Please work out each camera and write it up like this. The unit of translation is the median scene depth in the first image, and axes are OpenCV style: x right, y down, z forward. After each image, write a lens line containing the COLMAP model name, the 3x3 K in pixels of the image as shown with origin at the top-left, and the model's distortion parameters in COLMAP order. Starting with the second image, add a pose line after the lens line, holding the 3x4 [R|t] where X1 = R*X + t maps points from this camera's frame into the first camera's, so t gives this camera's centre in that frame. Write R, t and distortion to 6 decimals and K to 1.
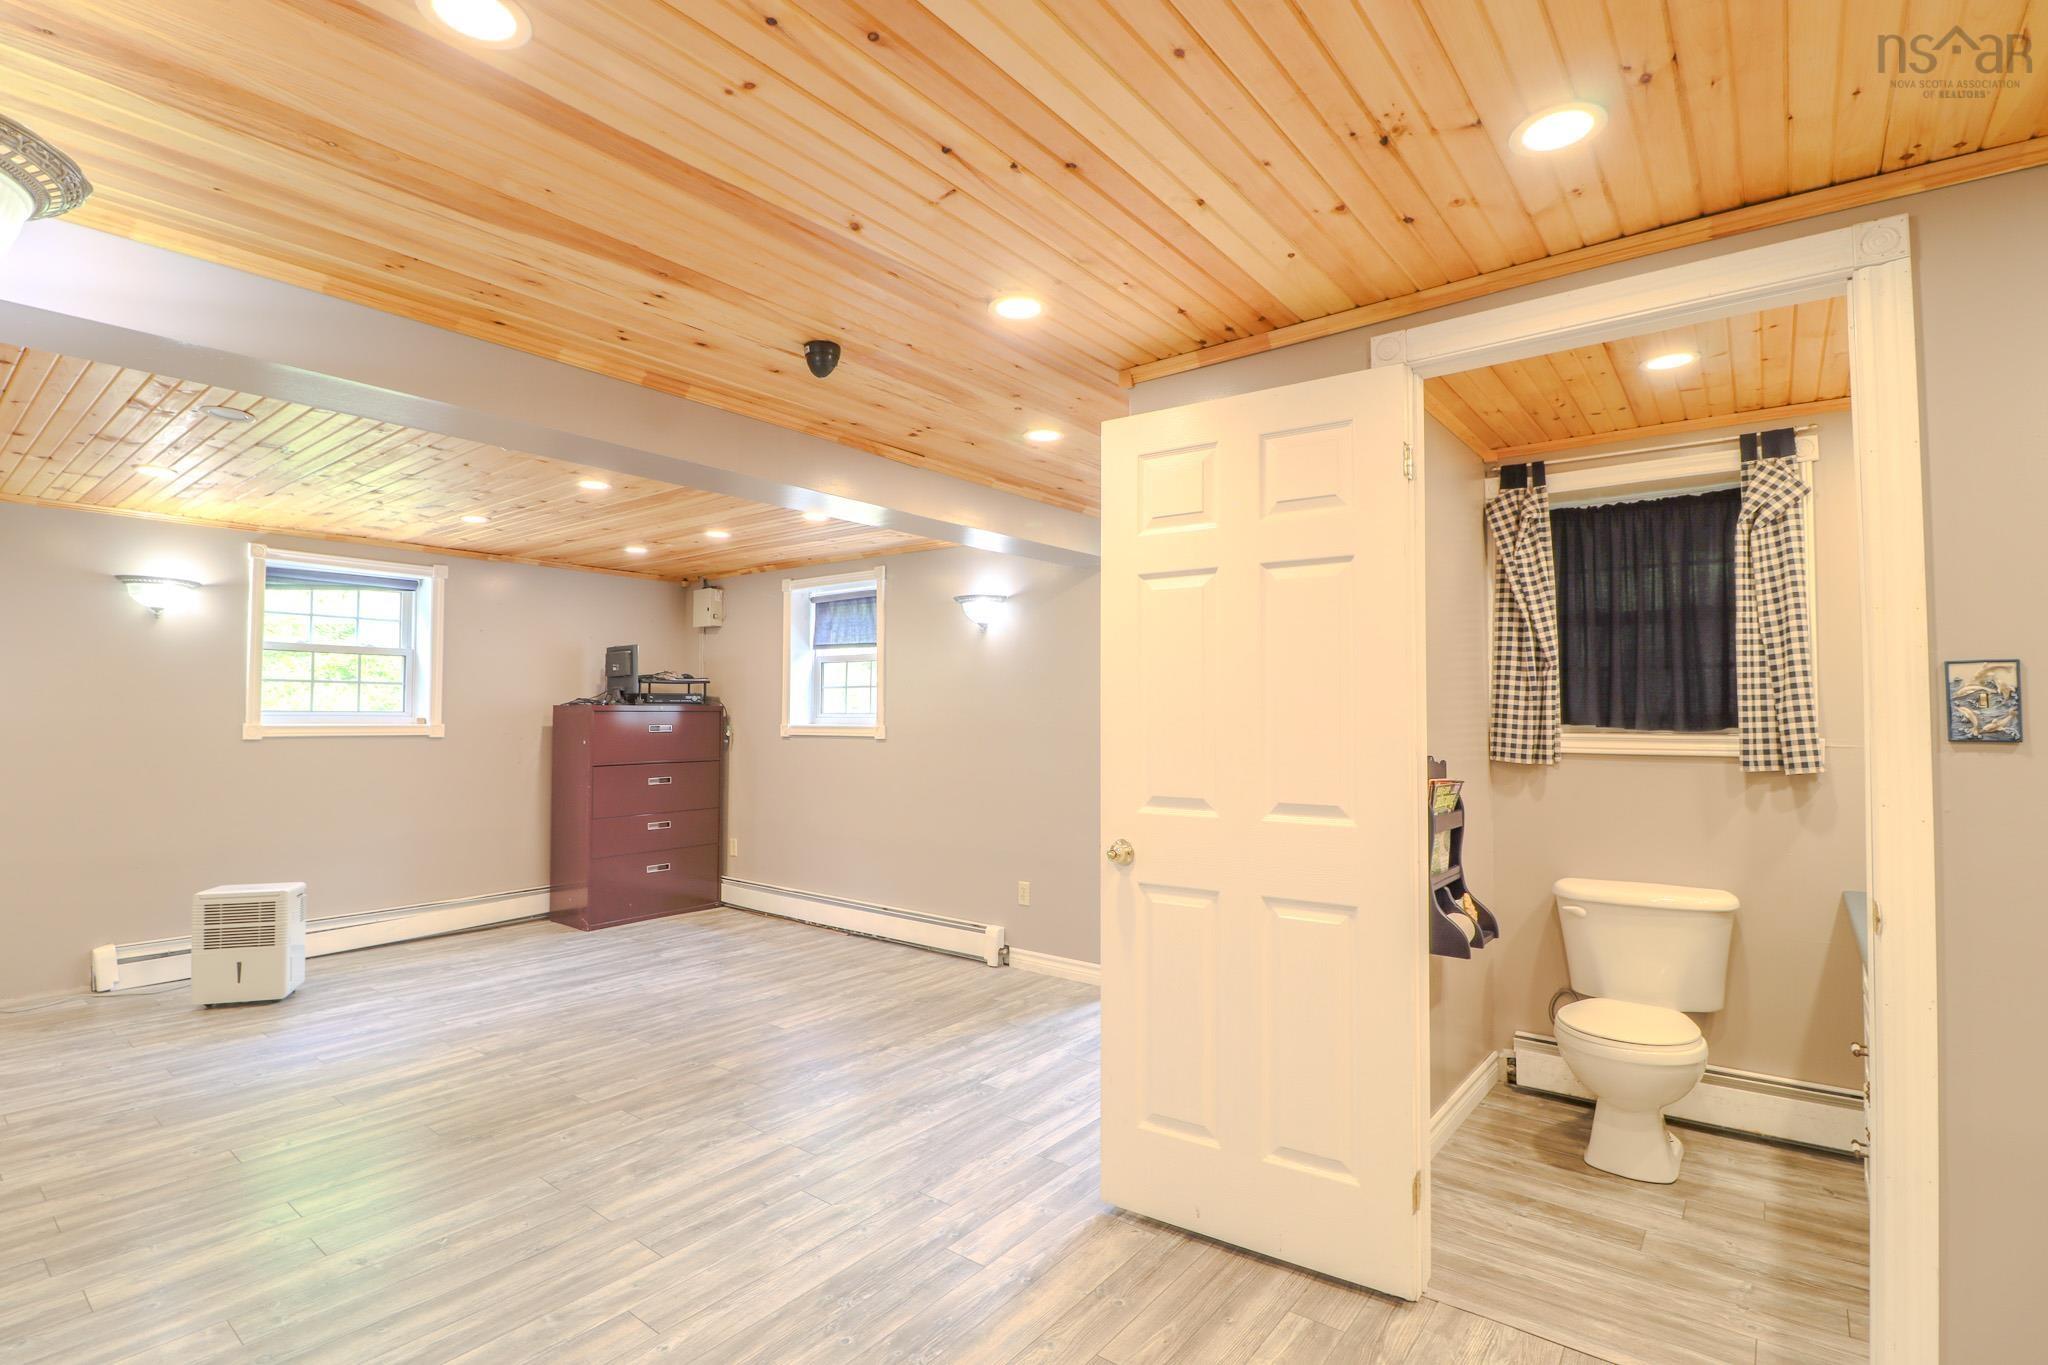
lens RADIAL K [[954.8, 0, 1018.7], [0, 954.8, 689.1], [0, 0, 1]] dist [0.000118, -0.012949]
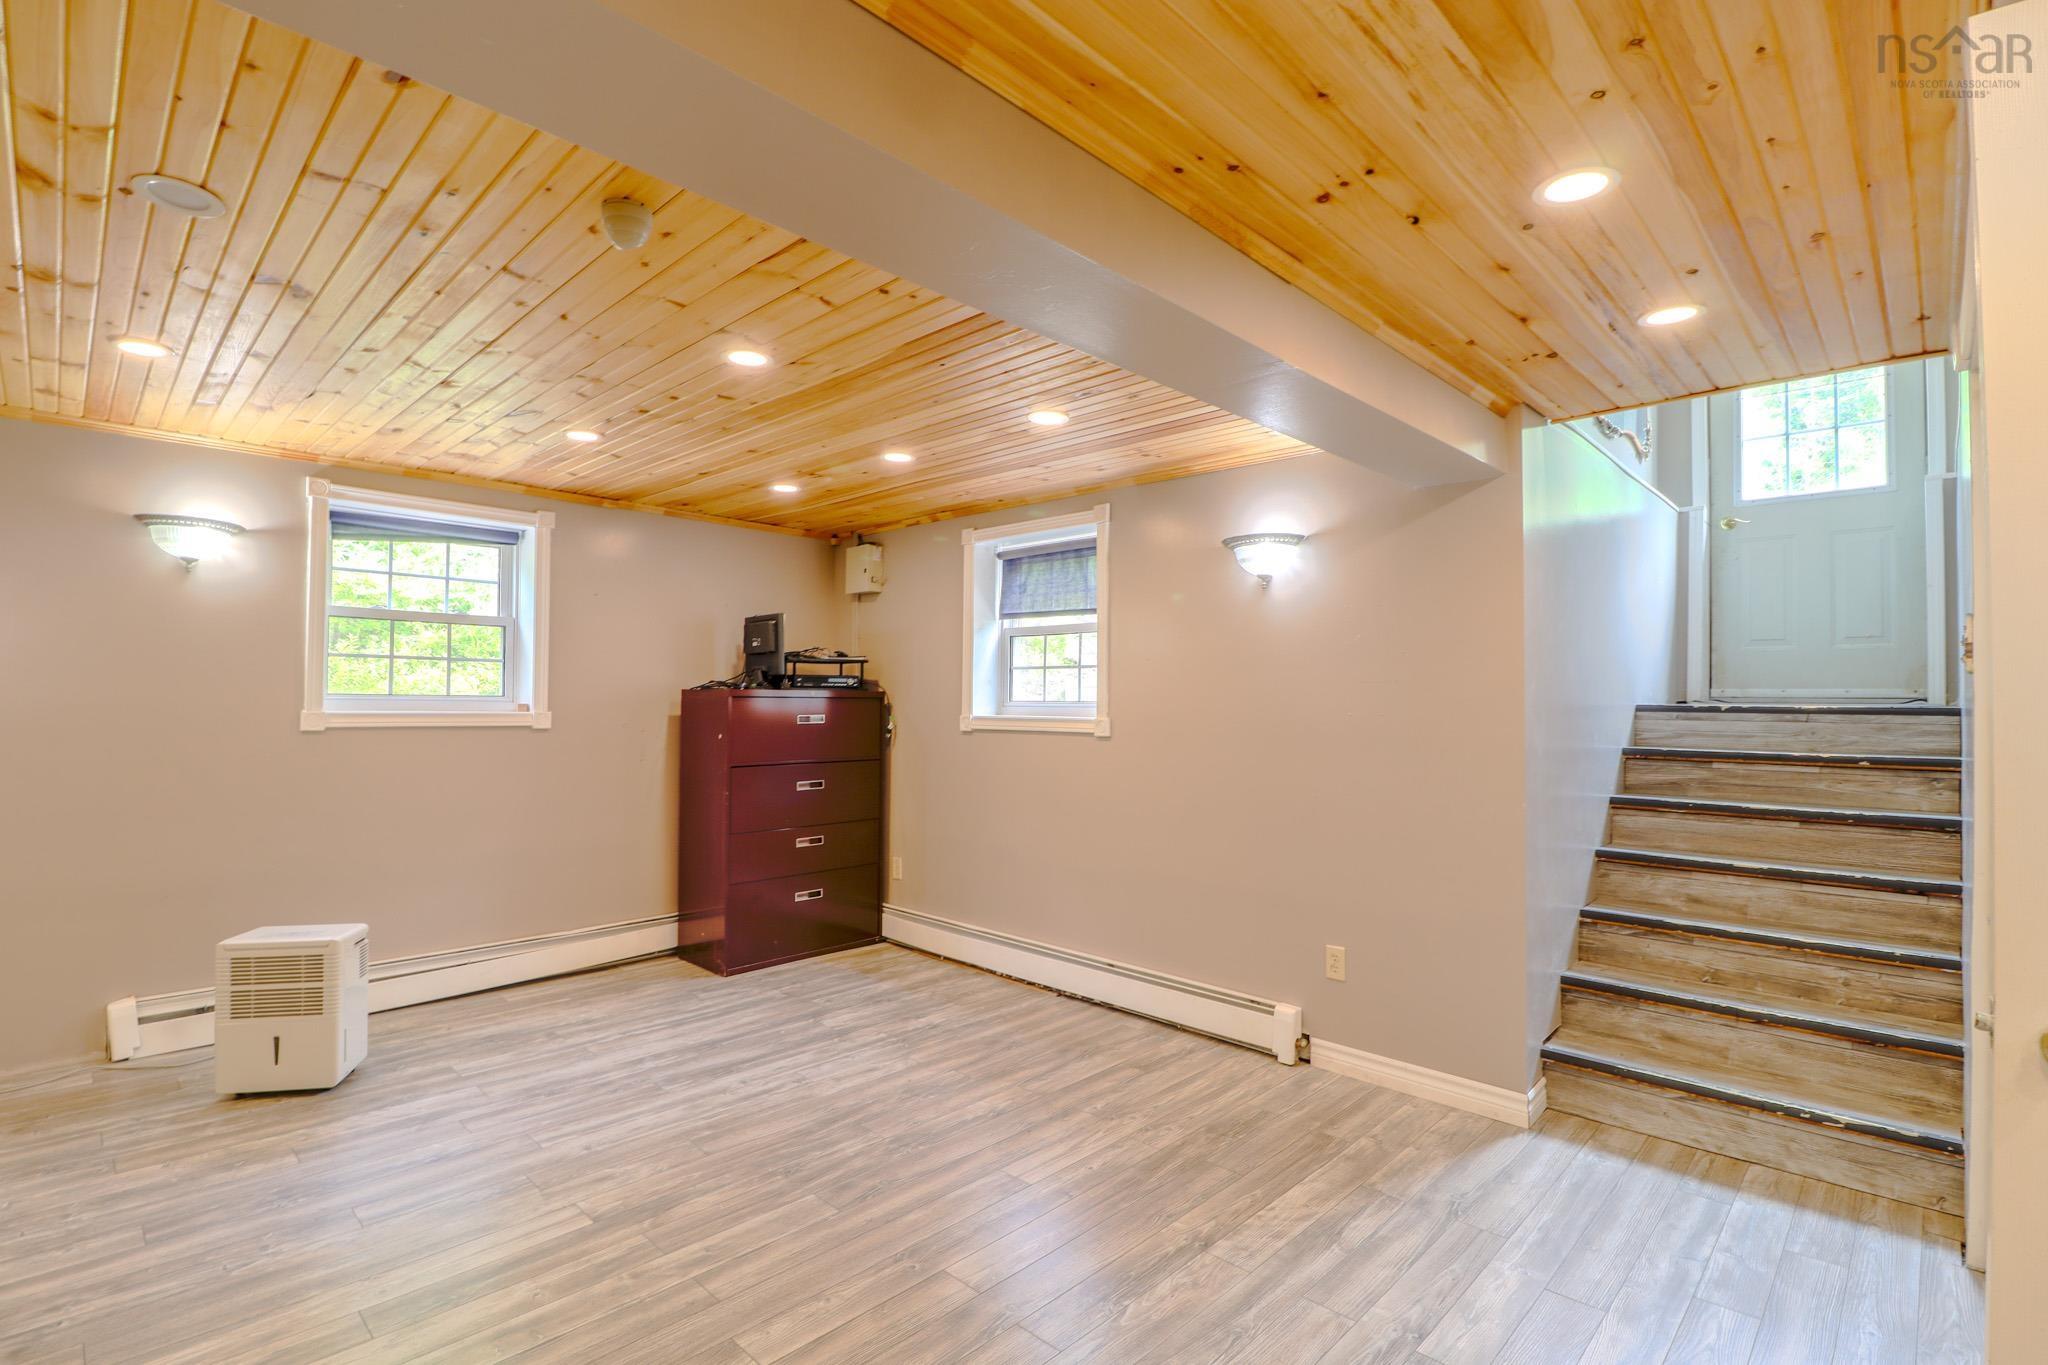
lens RADIAL K [[954.8, 0, 1015.1], [0, 954.8, 694.7], [0, 0, 1]] dist [0.000118, -0.012949]
pose [[0.994245, 0.005893, -0.106967, -0.159834], [-0.004007, 0.999833, 0.017839, 0.007967], [0.107054, -0.017308, 0.994103, 0.302002]]
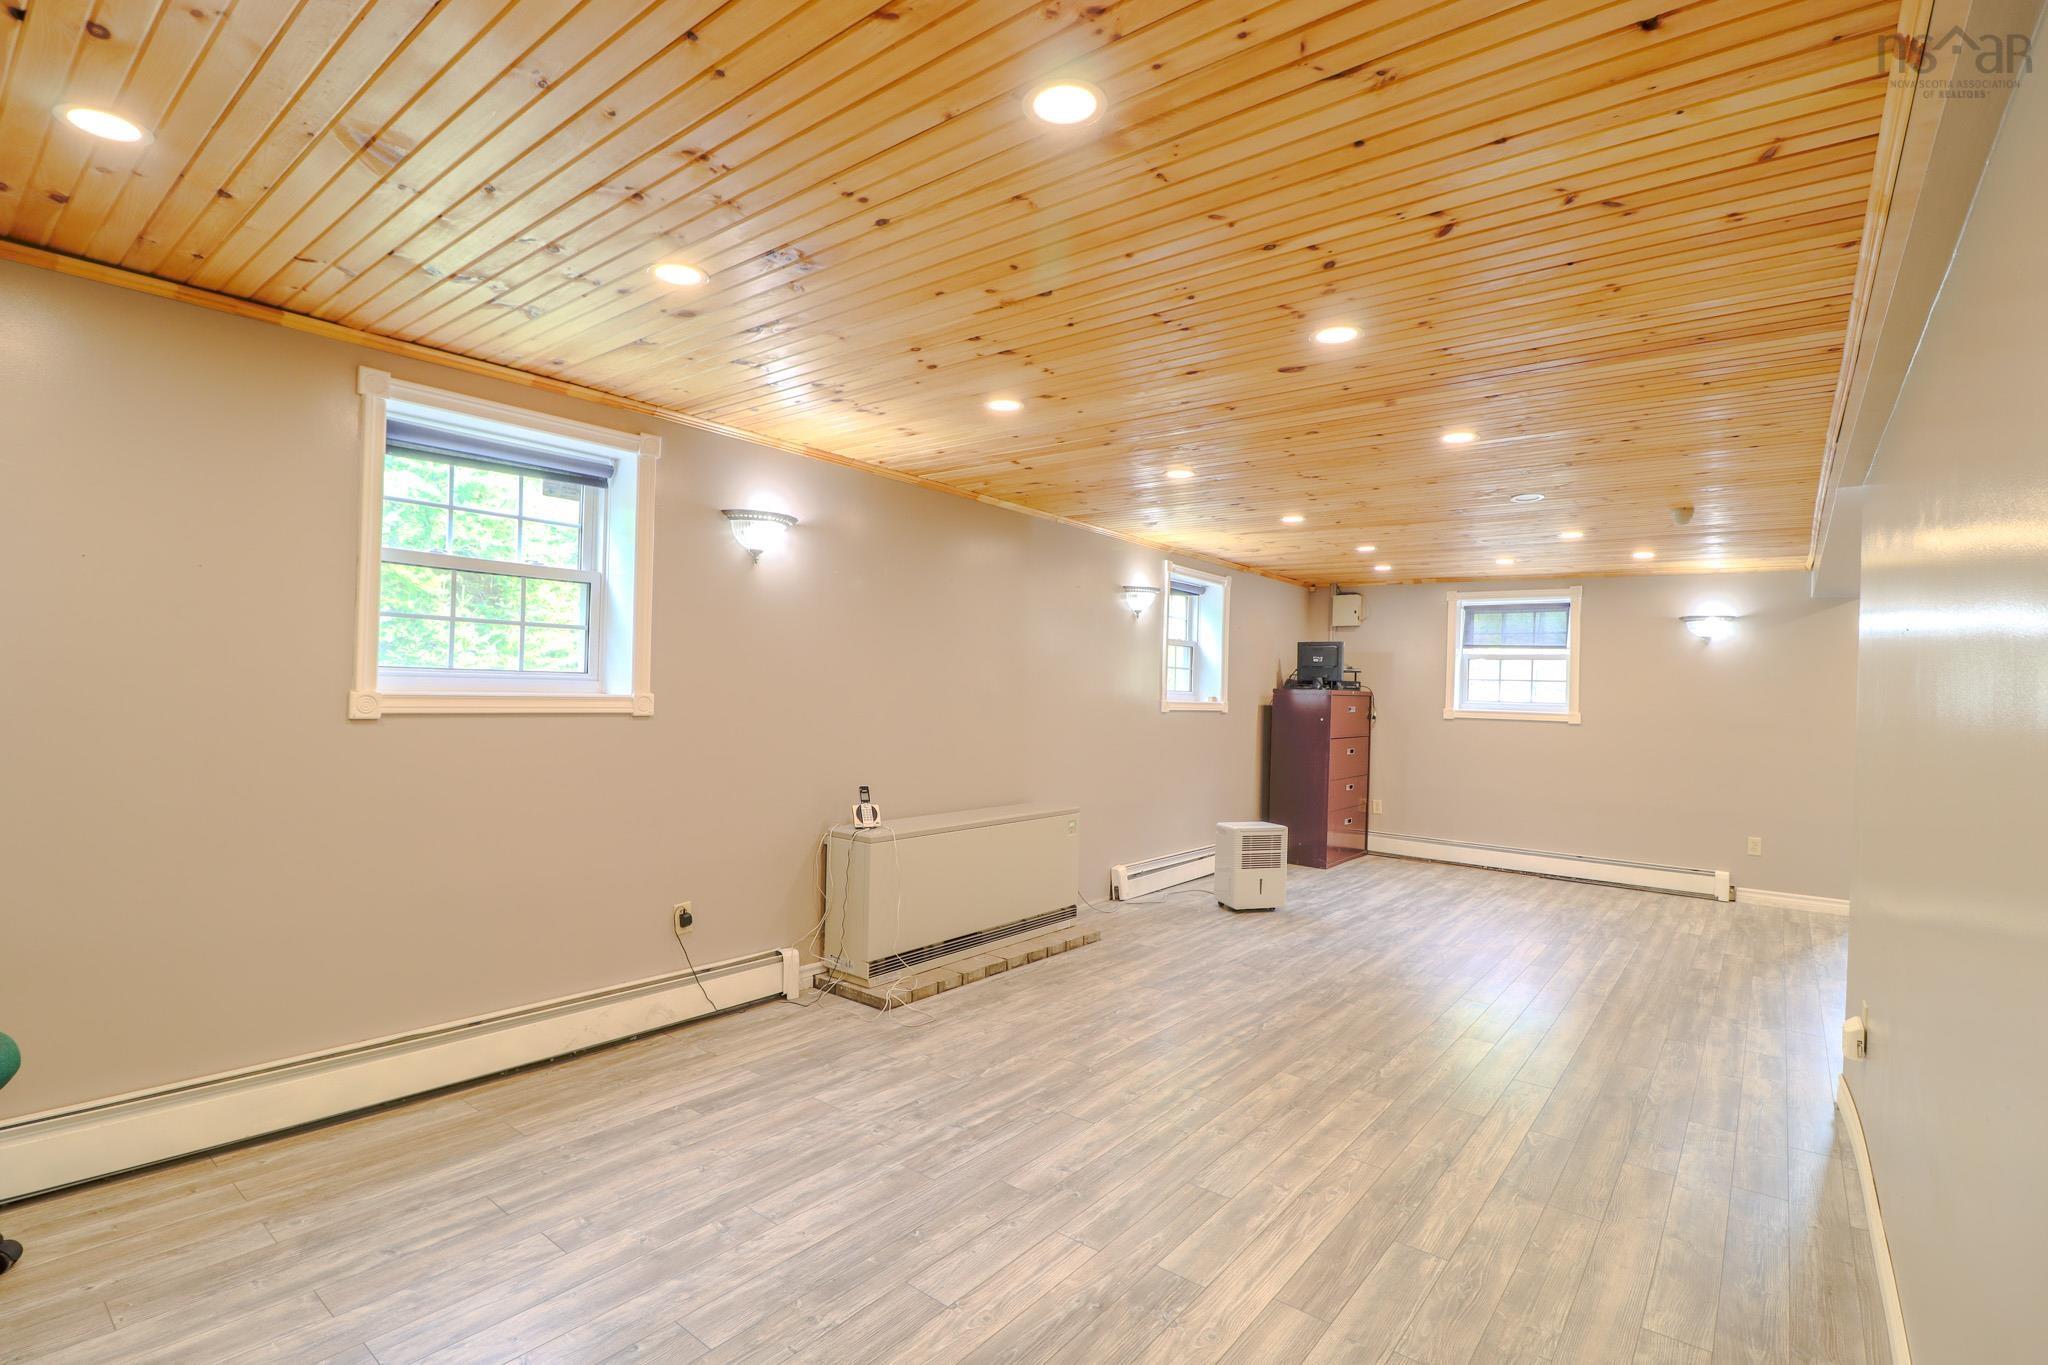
lens RADIAL K [[954.8, 0, 1013.7], [0, 954.8, 673.2], [0, 0, 1]] dist [0.000118, -0.012949]
pose [[0.999525, 0.028119, -0.012650, -1.043010], [-0.027993, 0.999558, 0.010036, -0.008040], [0.012927, -0.009677, 0.999870, -0.325179]]
